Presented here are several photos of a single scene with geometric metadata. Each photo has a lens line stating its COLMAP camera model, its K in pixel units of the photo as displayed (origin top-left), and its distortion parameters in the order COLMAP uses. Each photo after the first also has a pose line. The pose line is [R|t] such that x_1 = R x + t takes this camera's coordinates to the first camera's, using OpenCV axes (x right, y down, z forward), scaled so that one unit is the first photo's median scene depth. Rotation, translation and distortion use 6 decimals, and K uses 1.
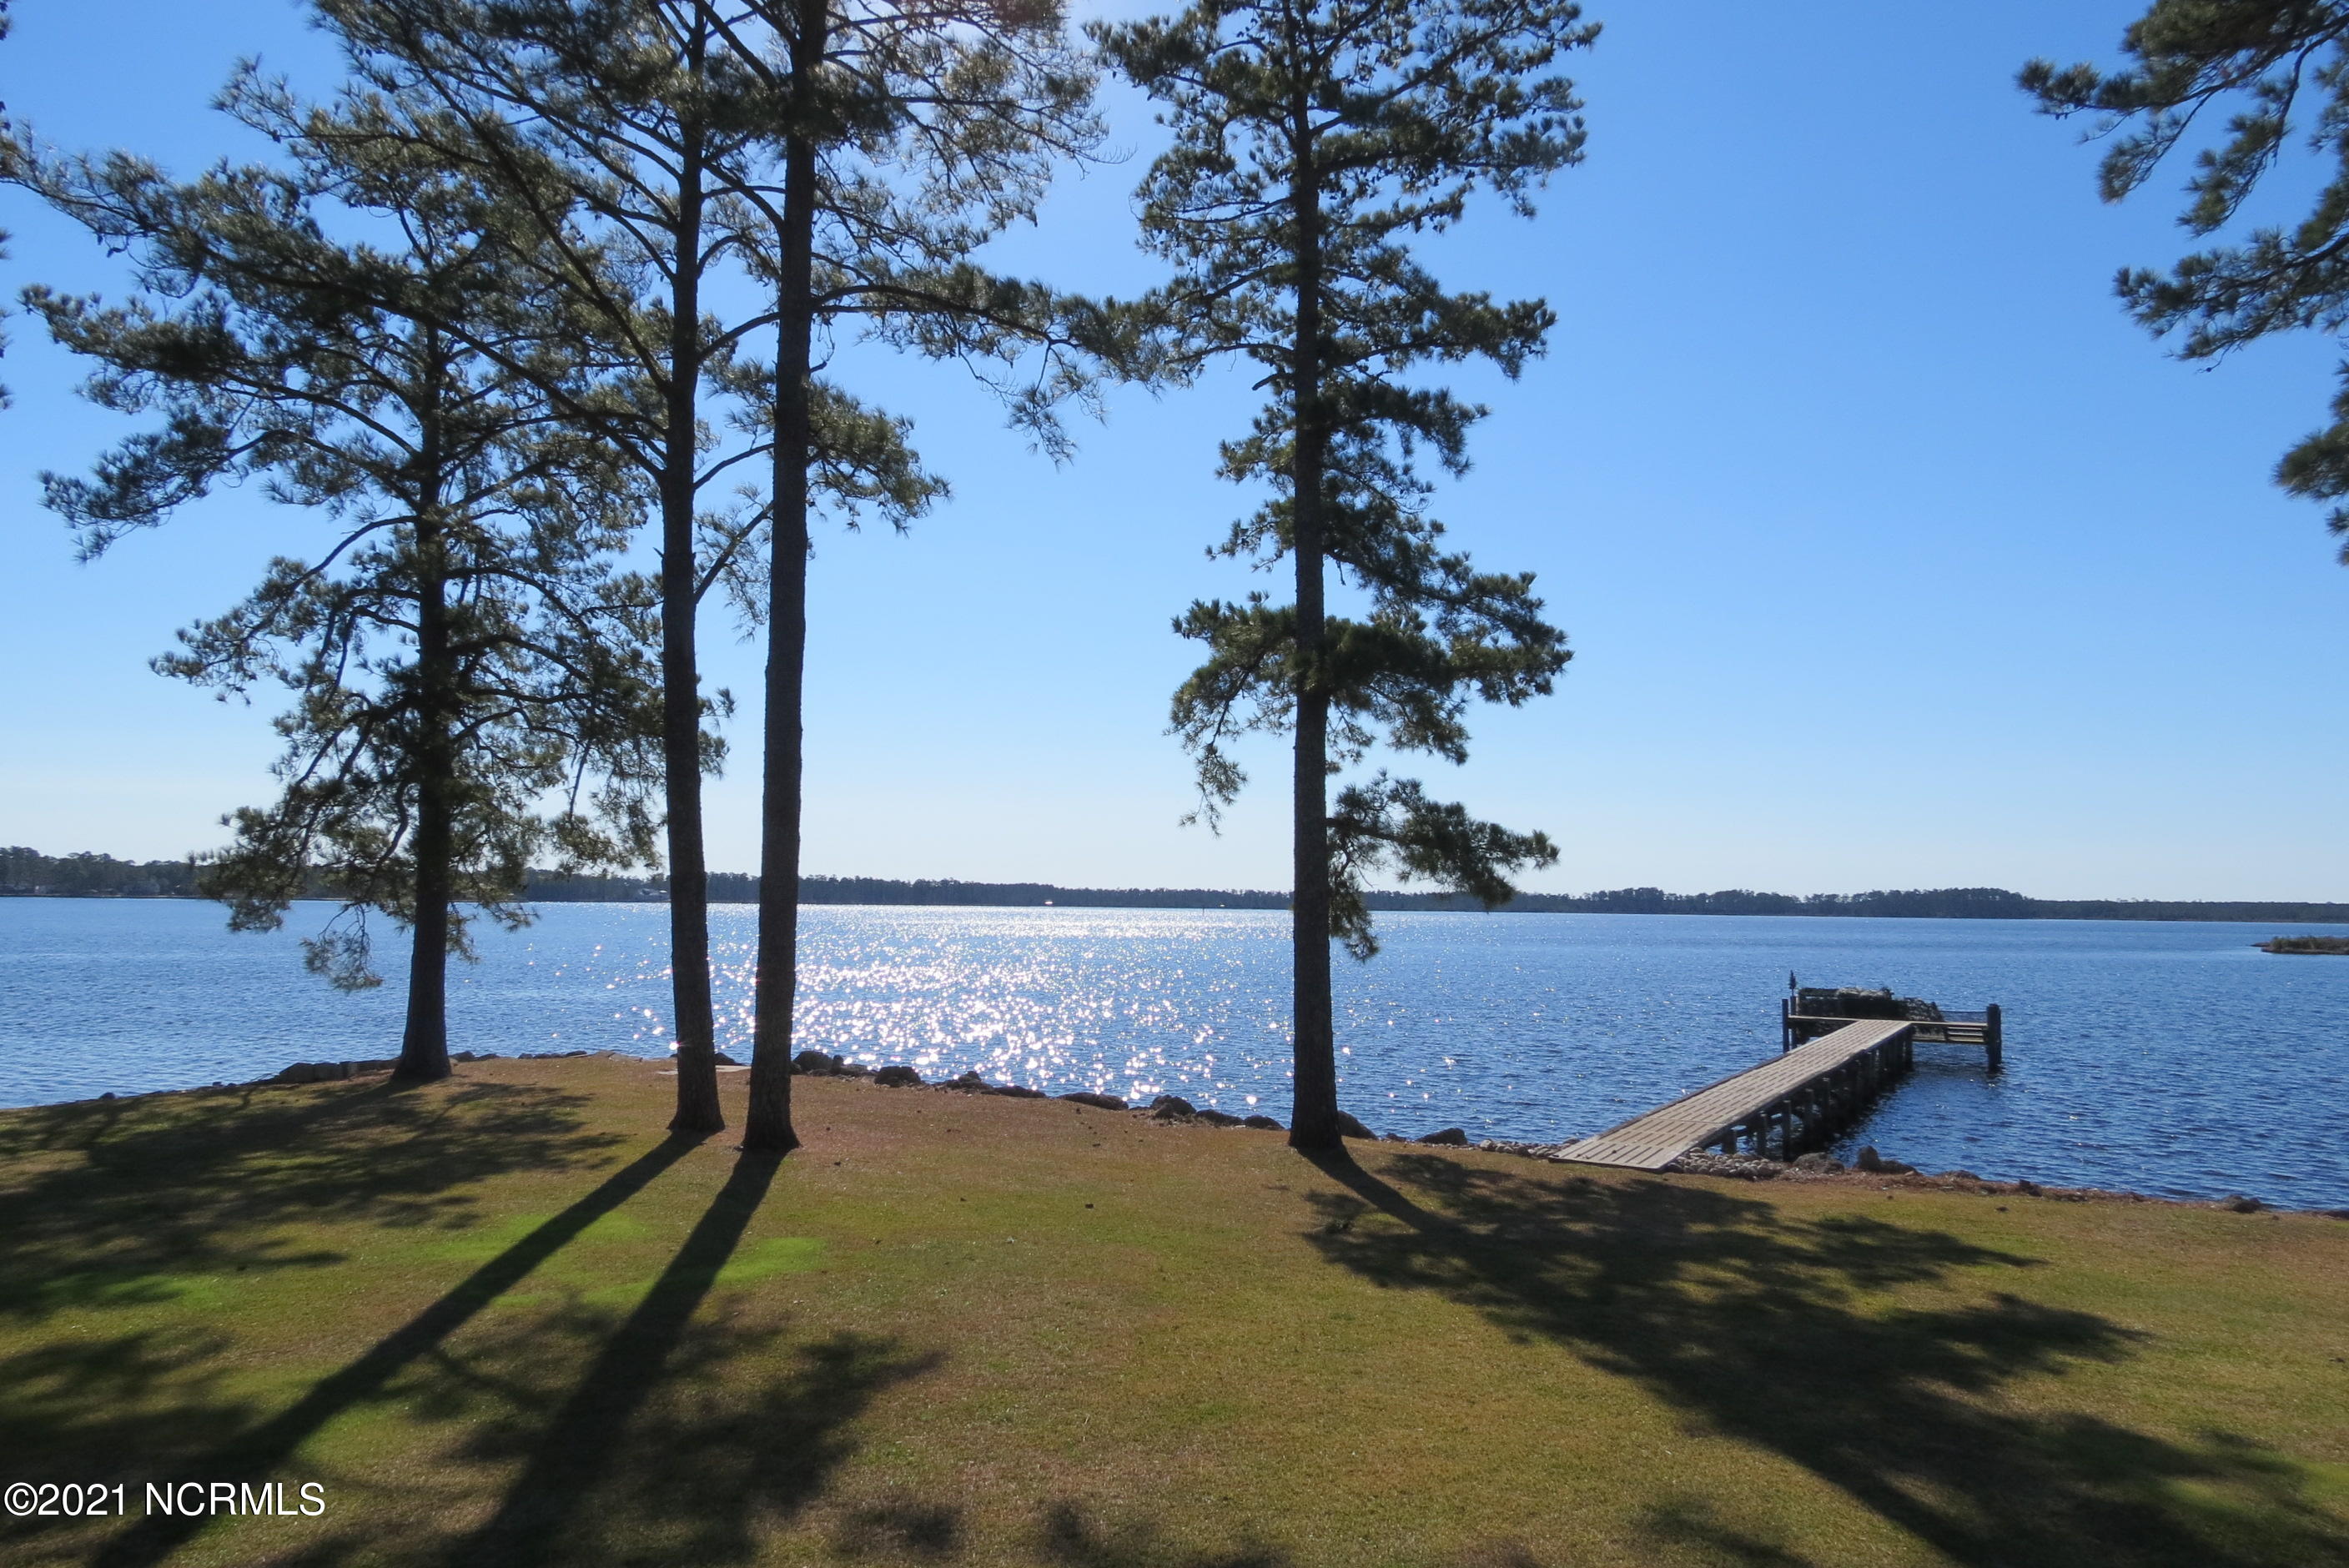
lens RADIAL K [[1654.4, 0, 1174.5], [0, 1654.4, 784.0], [0, 0, 1]] dist [-0.005002, 0.000697]
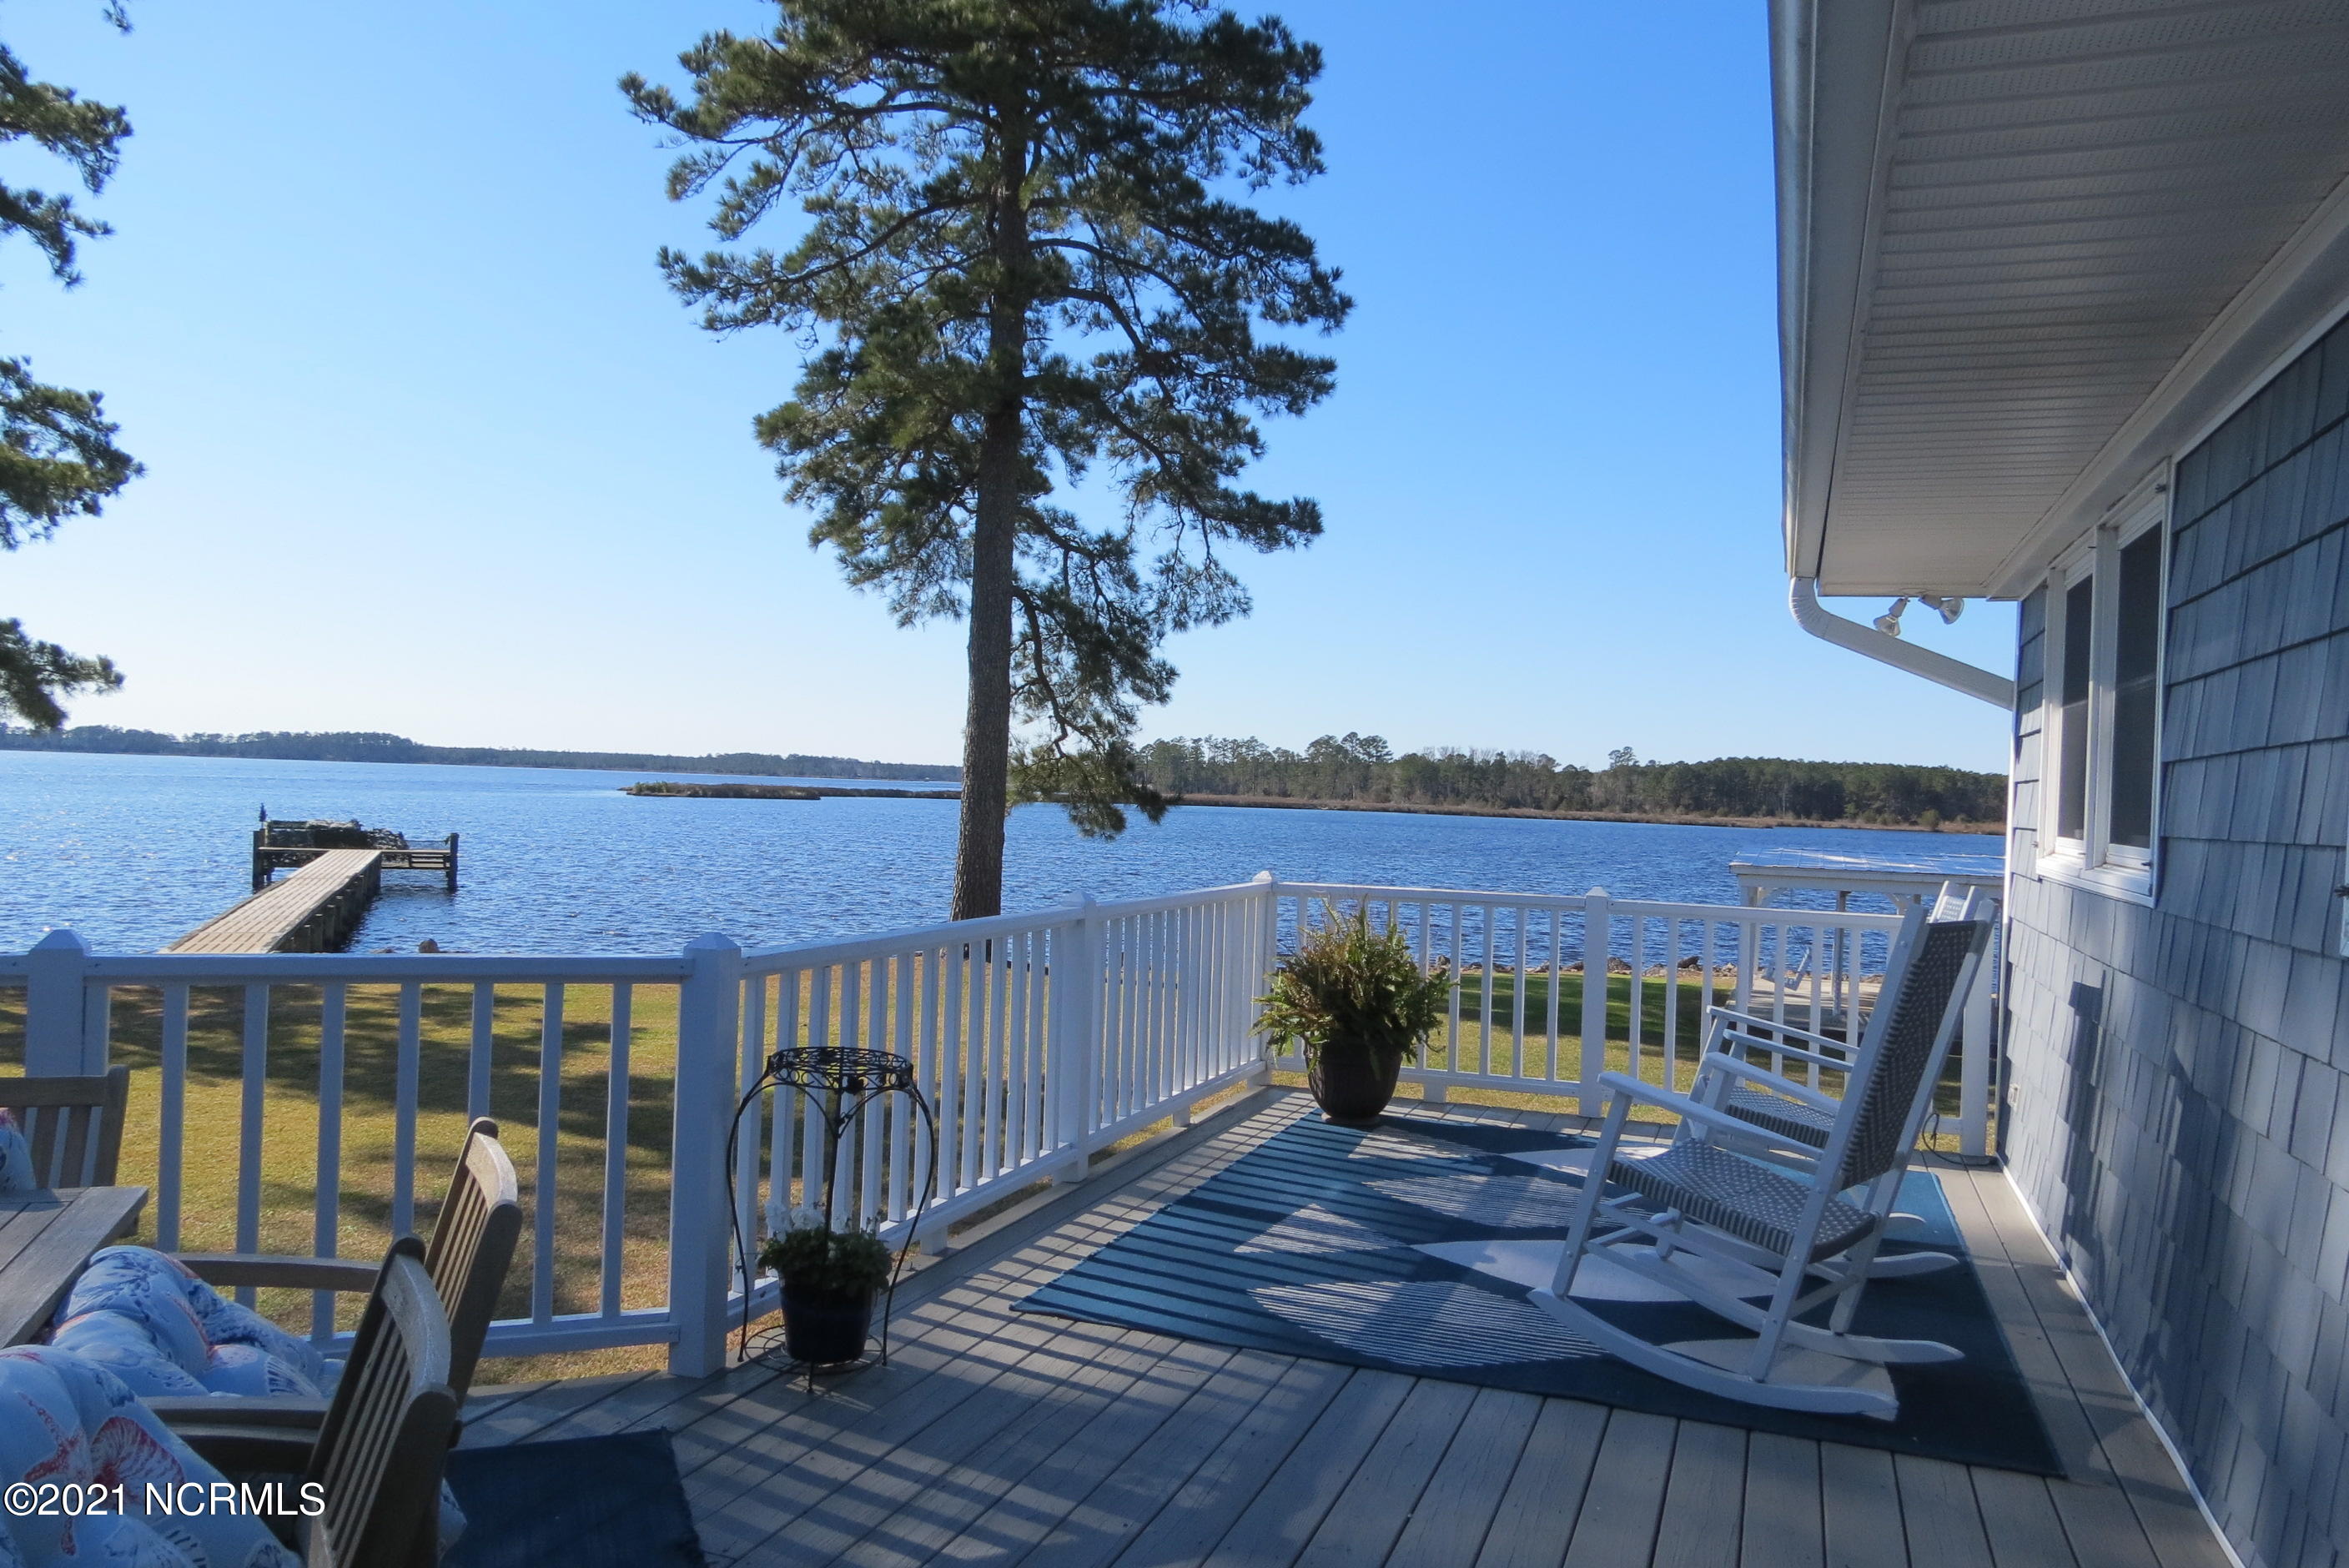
lens RADIAL K [[1690.0, 0, 1174.5], [0, 1690.0, 784.0], [0, 0, 1]] dist [-0.130743, -0.001351]
pose [[0.609371, 0.012705, 0.792783, -0.133157], [-0.087007, 0.994905, 0.050933, 0.001041], [-0.788097, -0.100015, 0.607372, -0.086159]]
